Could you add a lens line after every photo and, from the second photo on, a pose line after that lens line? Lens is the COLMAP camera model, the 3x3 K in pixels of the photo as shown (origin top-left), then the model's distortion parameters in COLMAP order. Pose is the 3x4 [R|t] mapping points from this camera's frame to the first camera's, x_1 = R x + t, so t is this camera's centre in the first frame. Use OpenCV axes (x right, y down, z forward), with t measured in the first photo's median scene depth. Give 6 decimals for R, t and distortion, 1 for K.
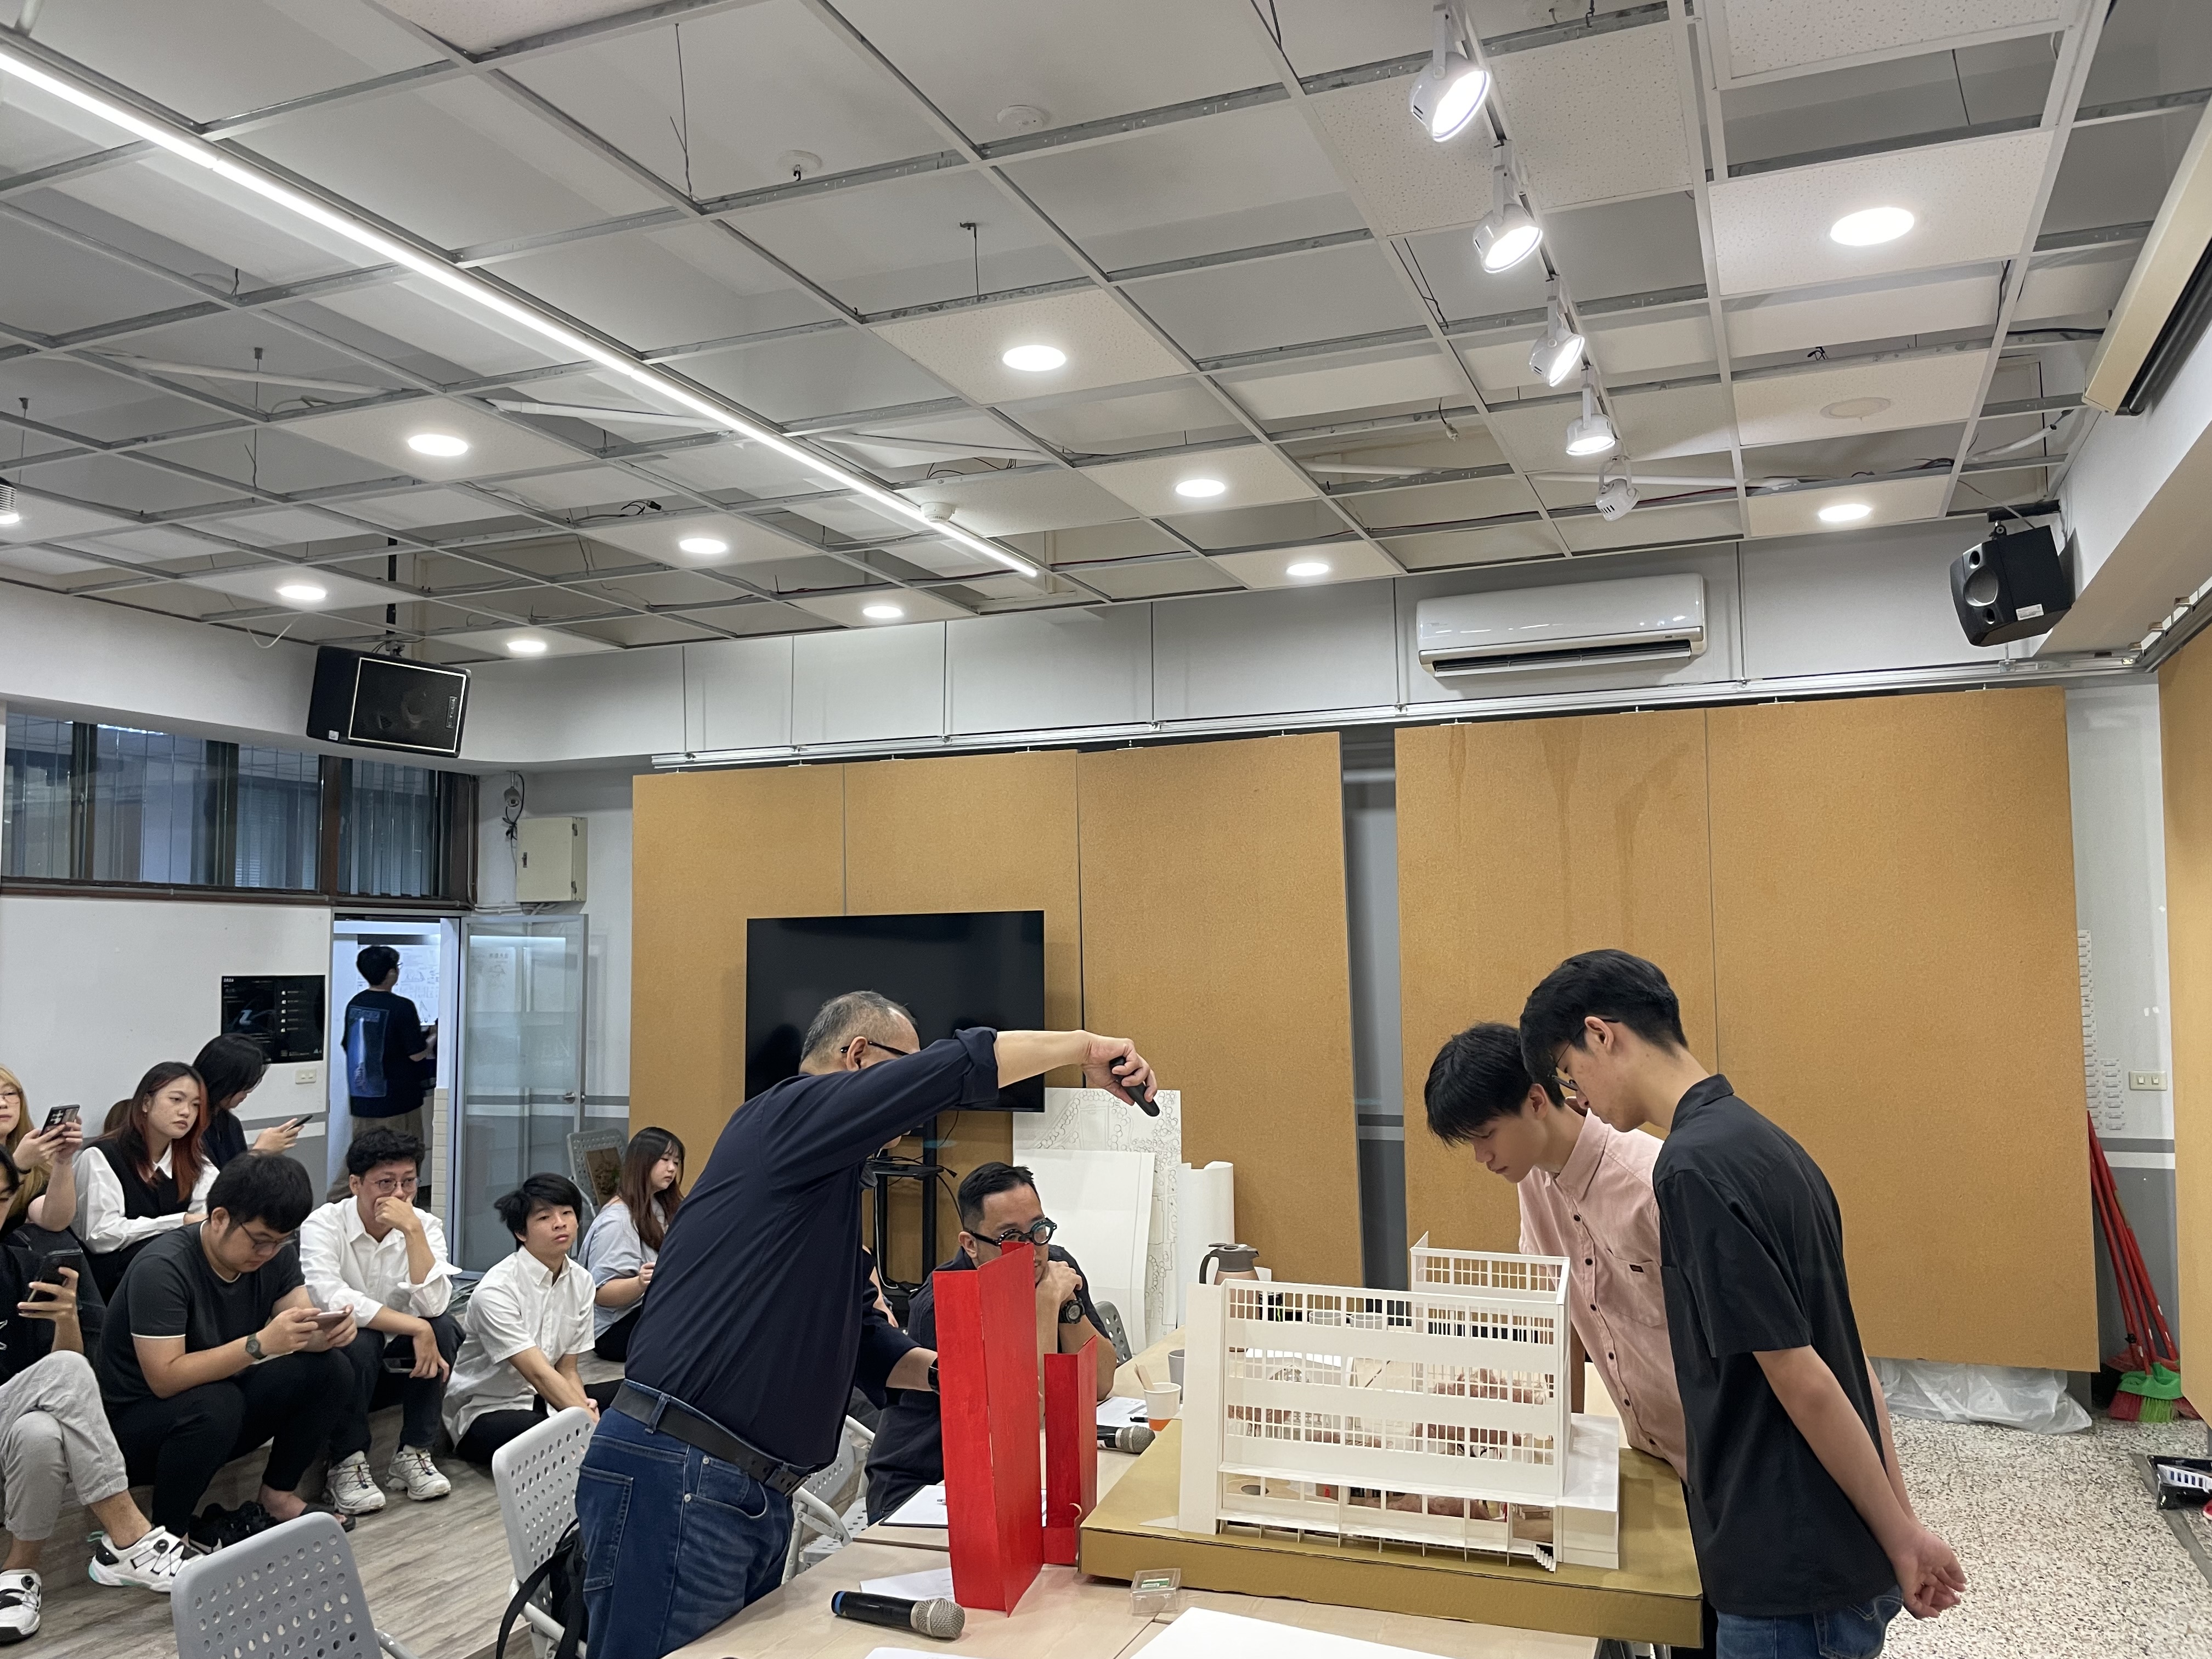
lens RADIAL K [[1697.3, 0, 1106.0], [0, 1697.3, 829.5], [0, 0, 1]] dist [0.099932, -0.176653]
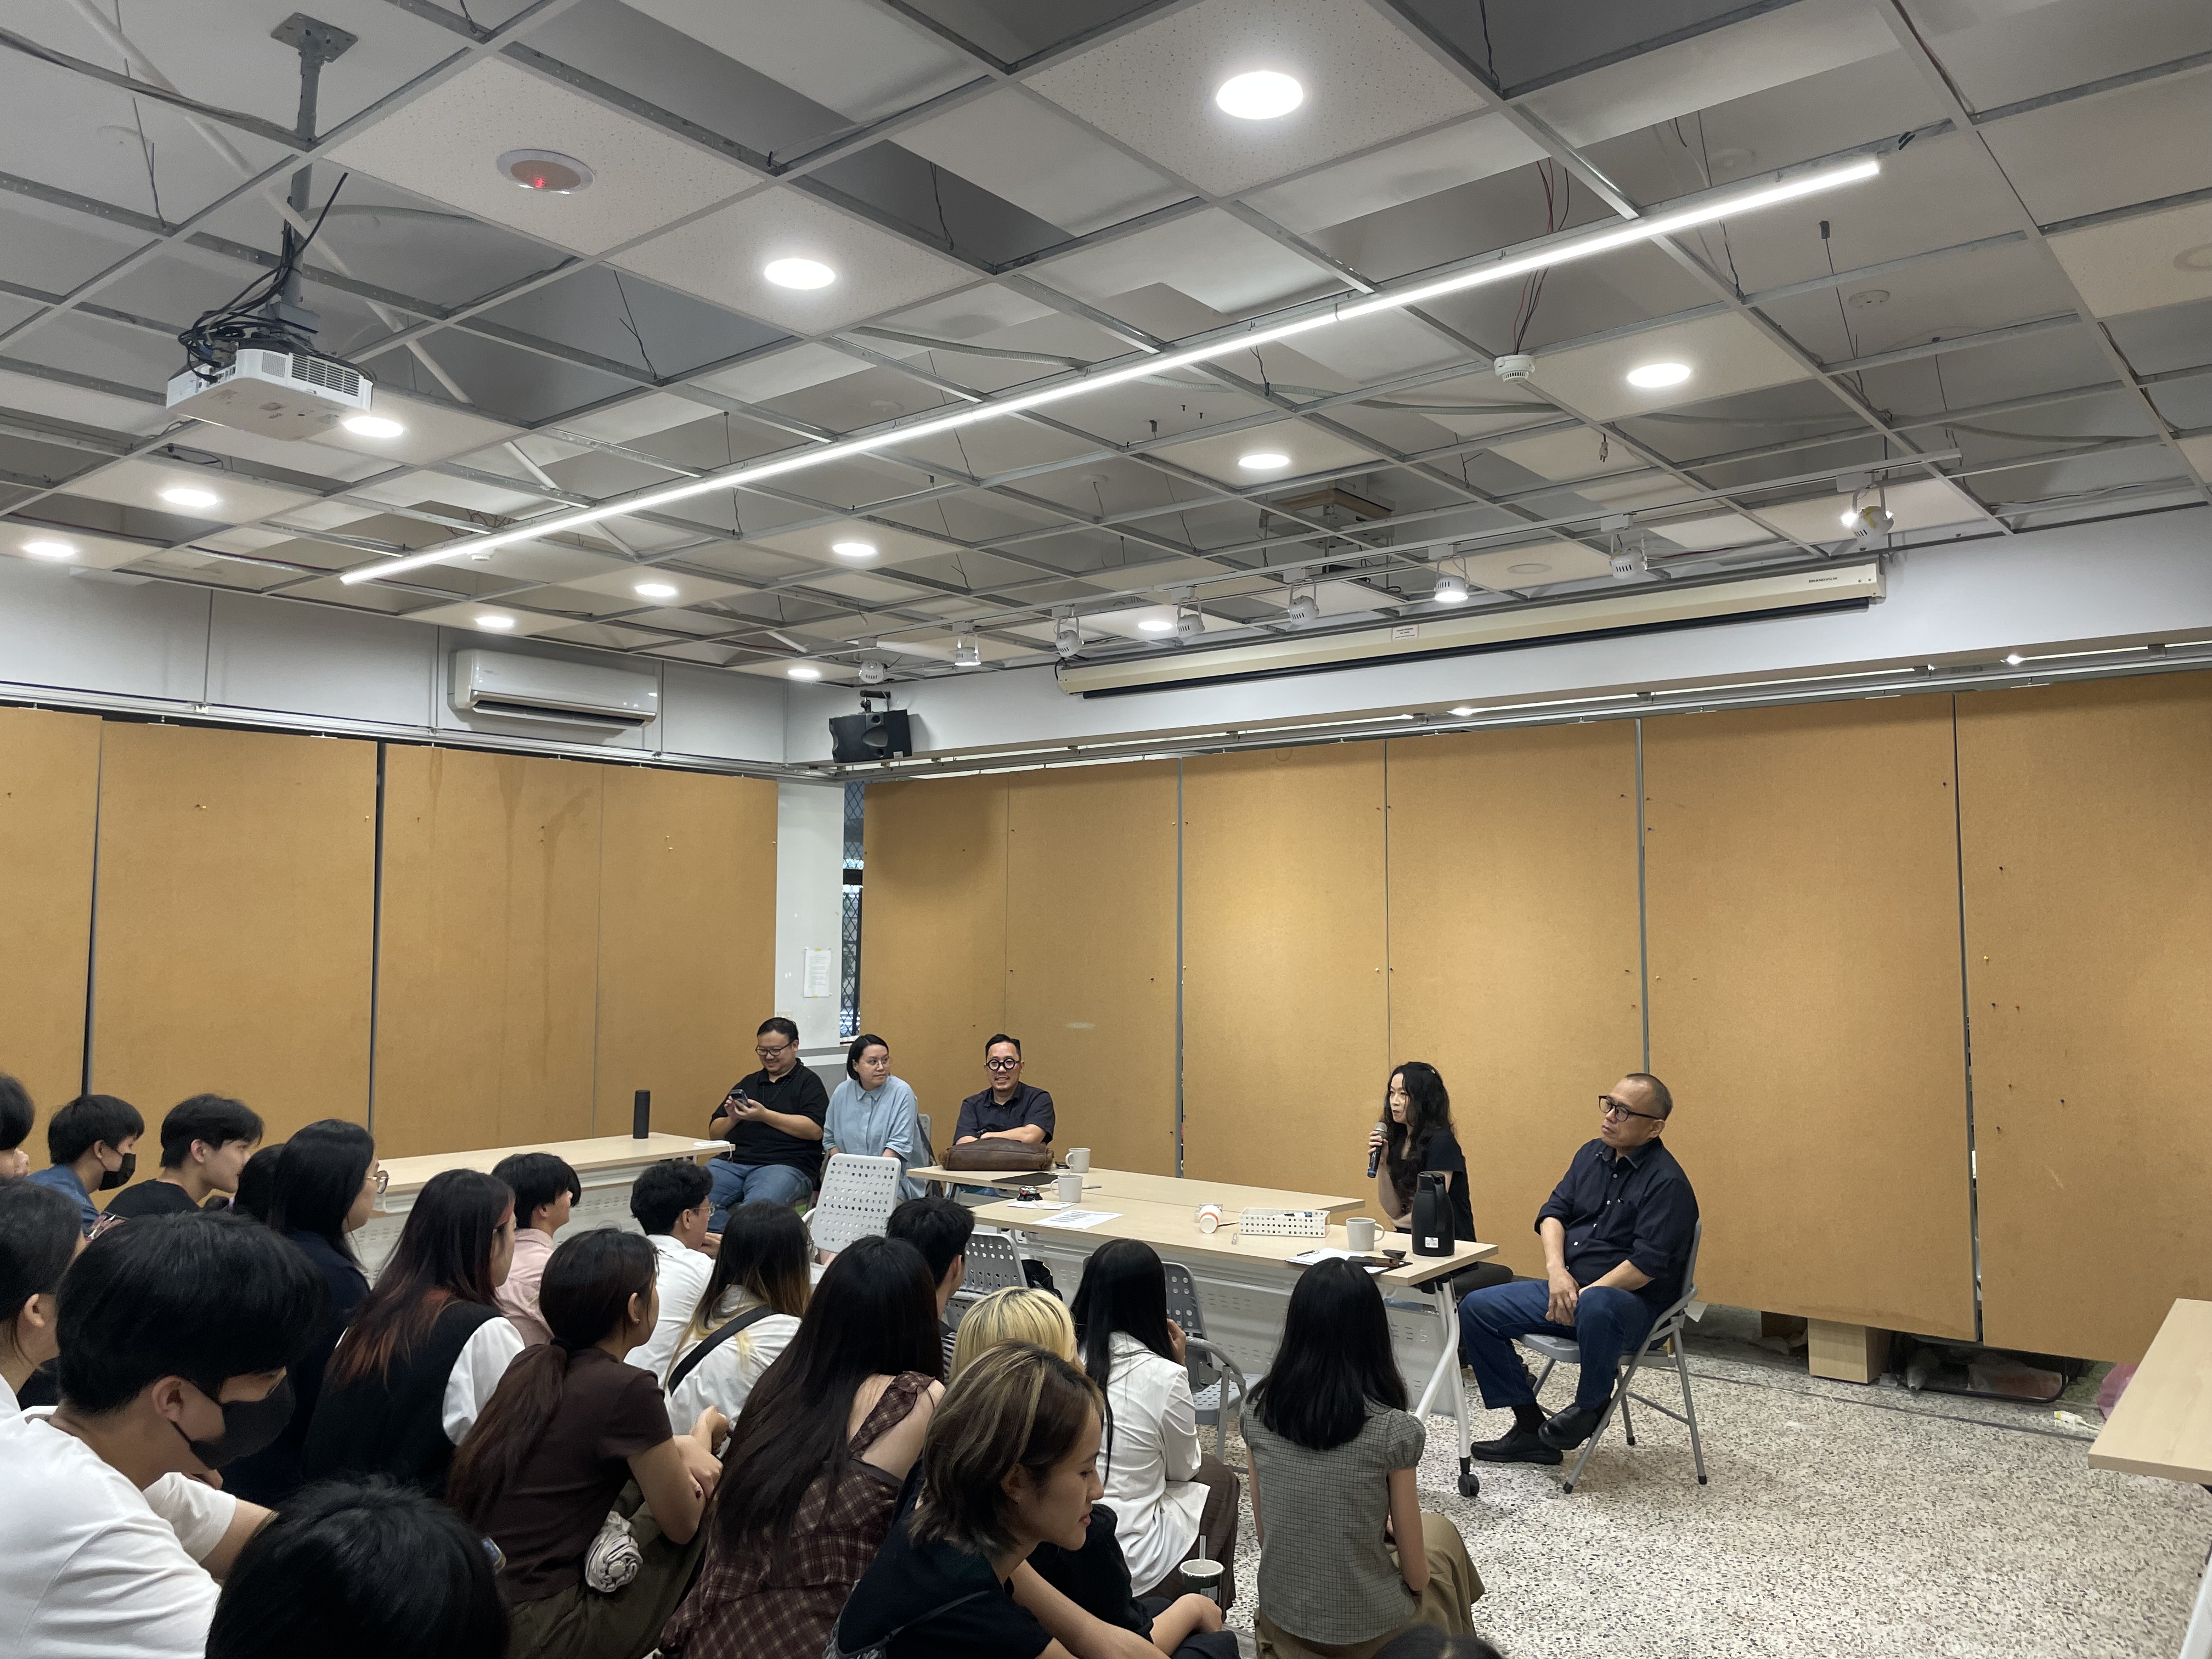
lens RADIAL K [[1697.3, 0, 1106.0], [0, 1697.3, 829.5], [0, 0, 1]] dist [0.099932, -0.176653]
pose [[0.295757, 0.075075, 0.952308, -1.105973], [-0.082390, 0.995197, -0.052869, 0.029525], [-0.951704, -0.062824, 0.300522, 0.250770]]
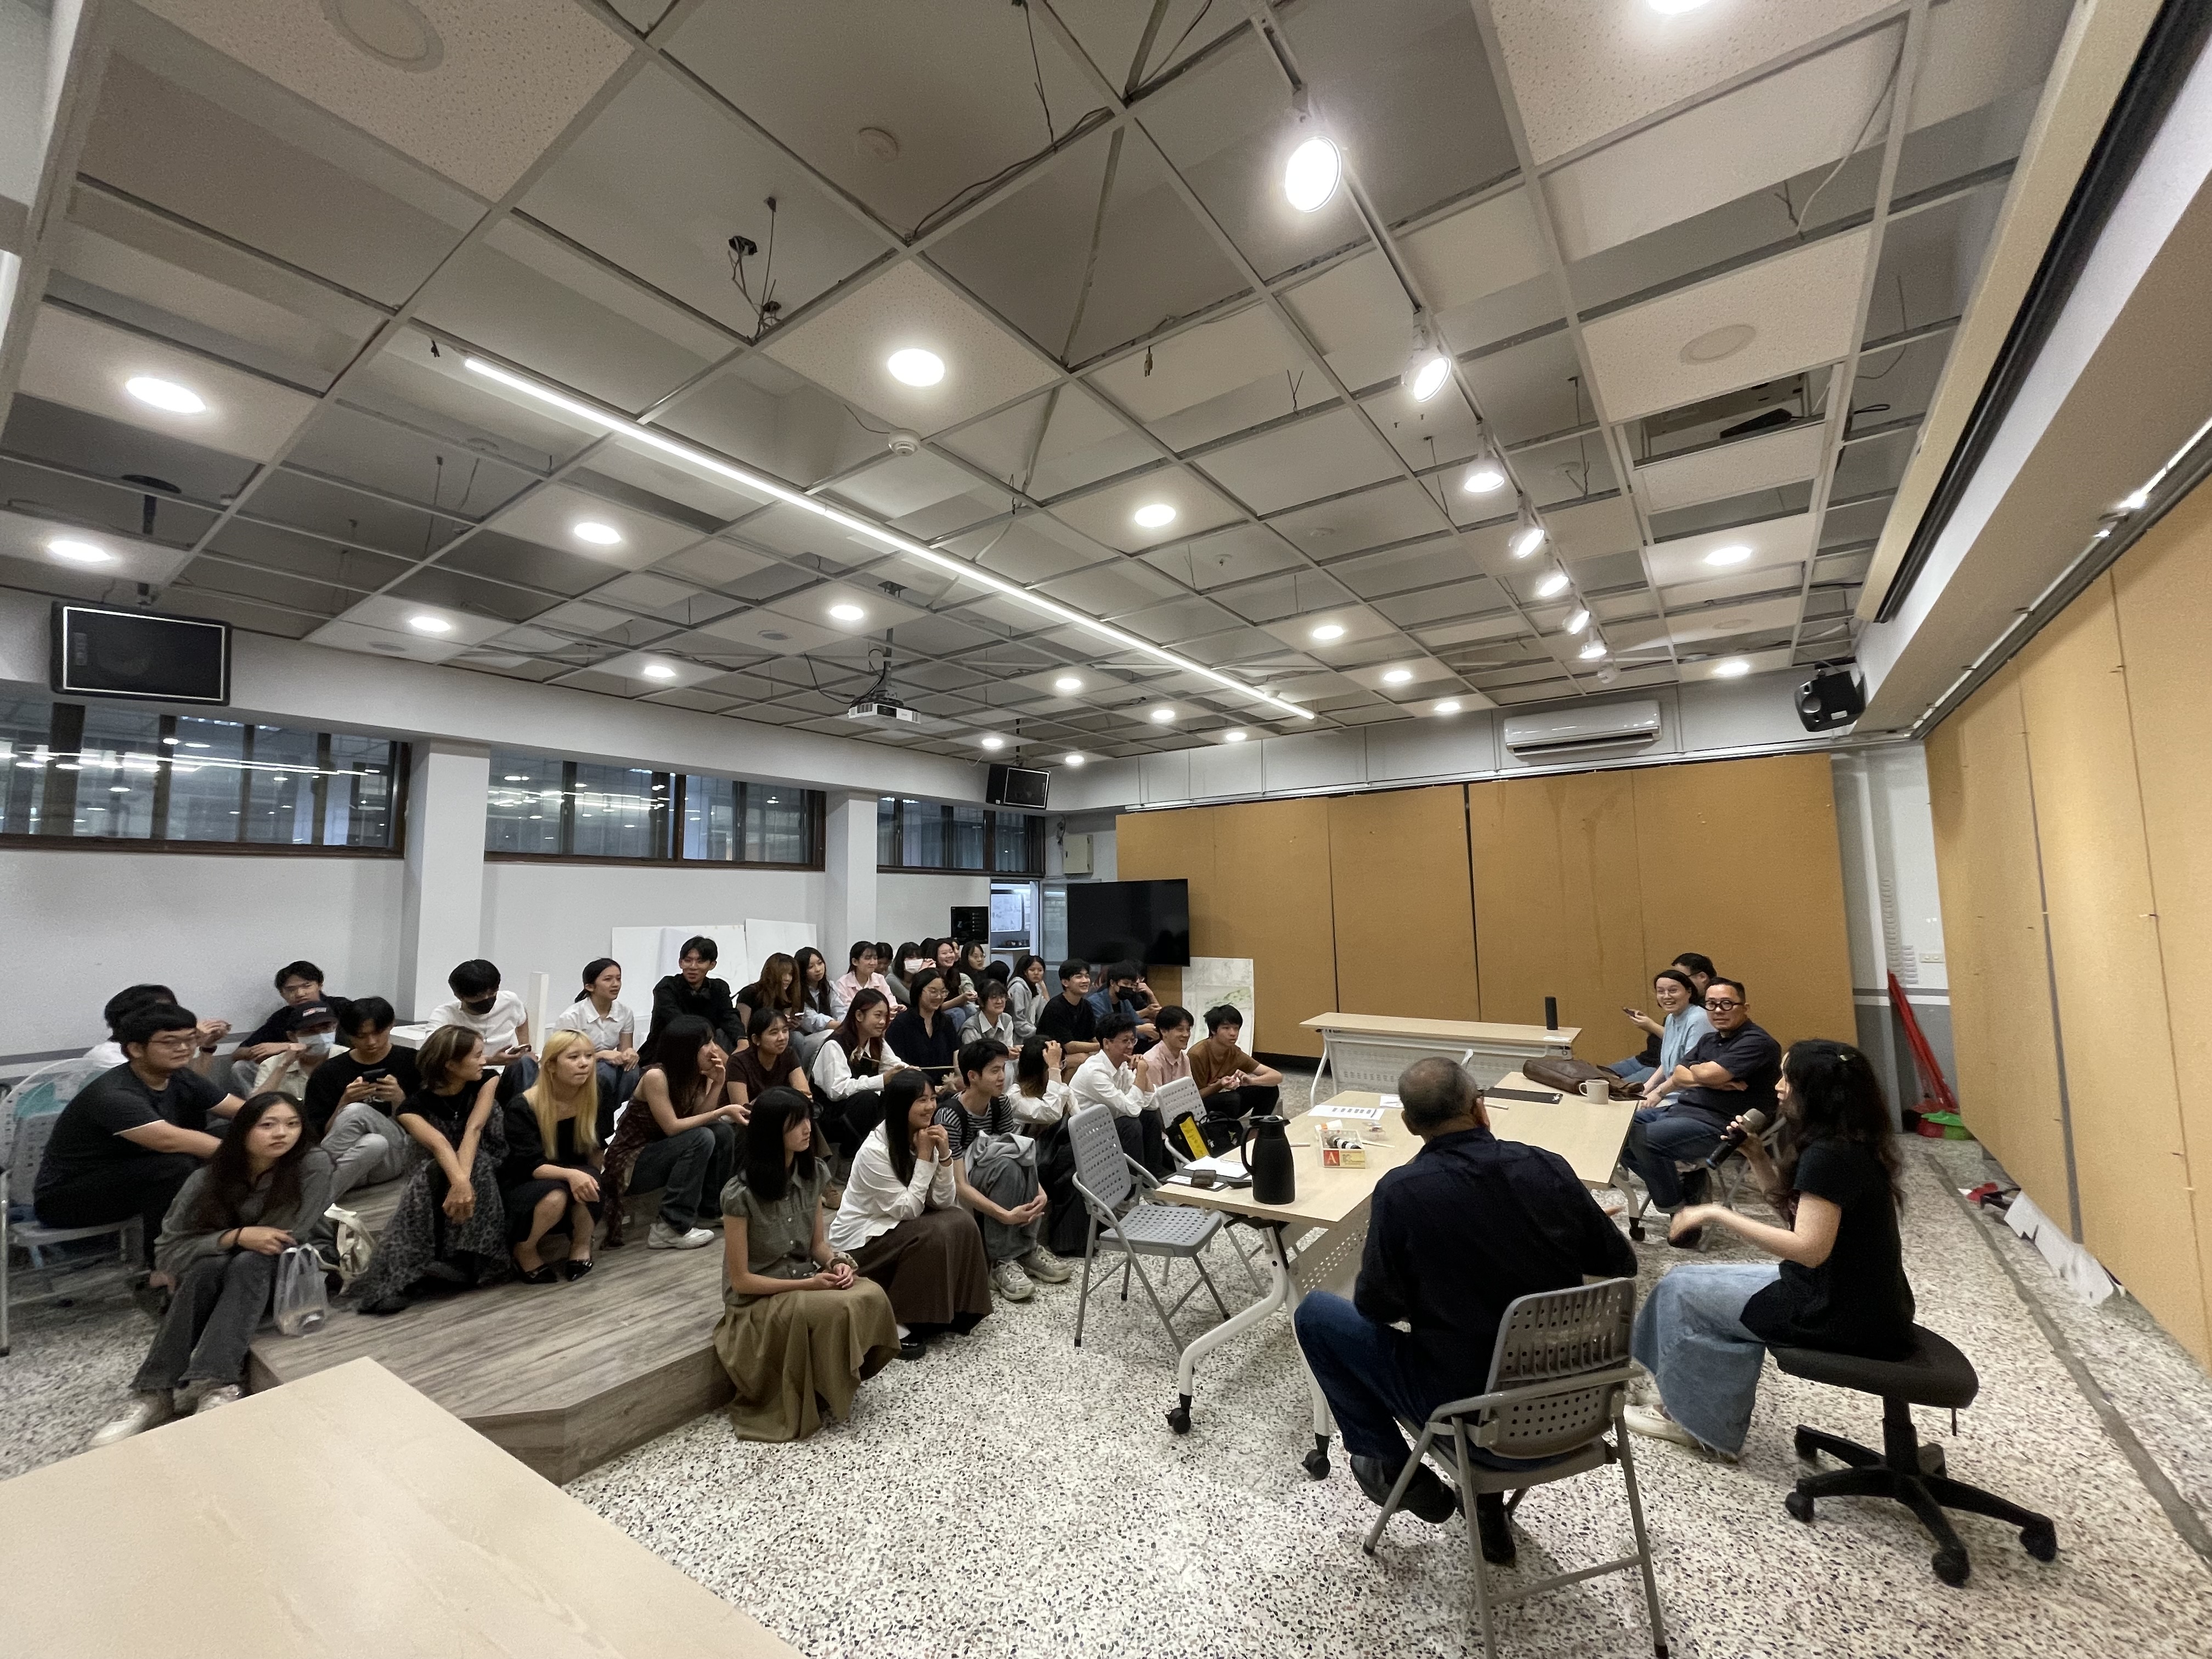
lens RADIAL K [[889.9, 0, 1092.5], [0, 889.9, 820.7], [0, 0, 1]] dist [-0.016620, -0.000062]
pose [[0.969591, -0.025753, -0.243374, -0.047917], [0.021430, 0.999562, -0.020394, -0.003329], [0.243792, 0.014559, 0.969718, -0.175234]]
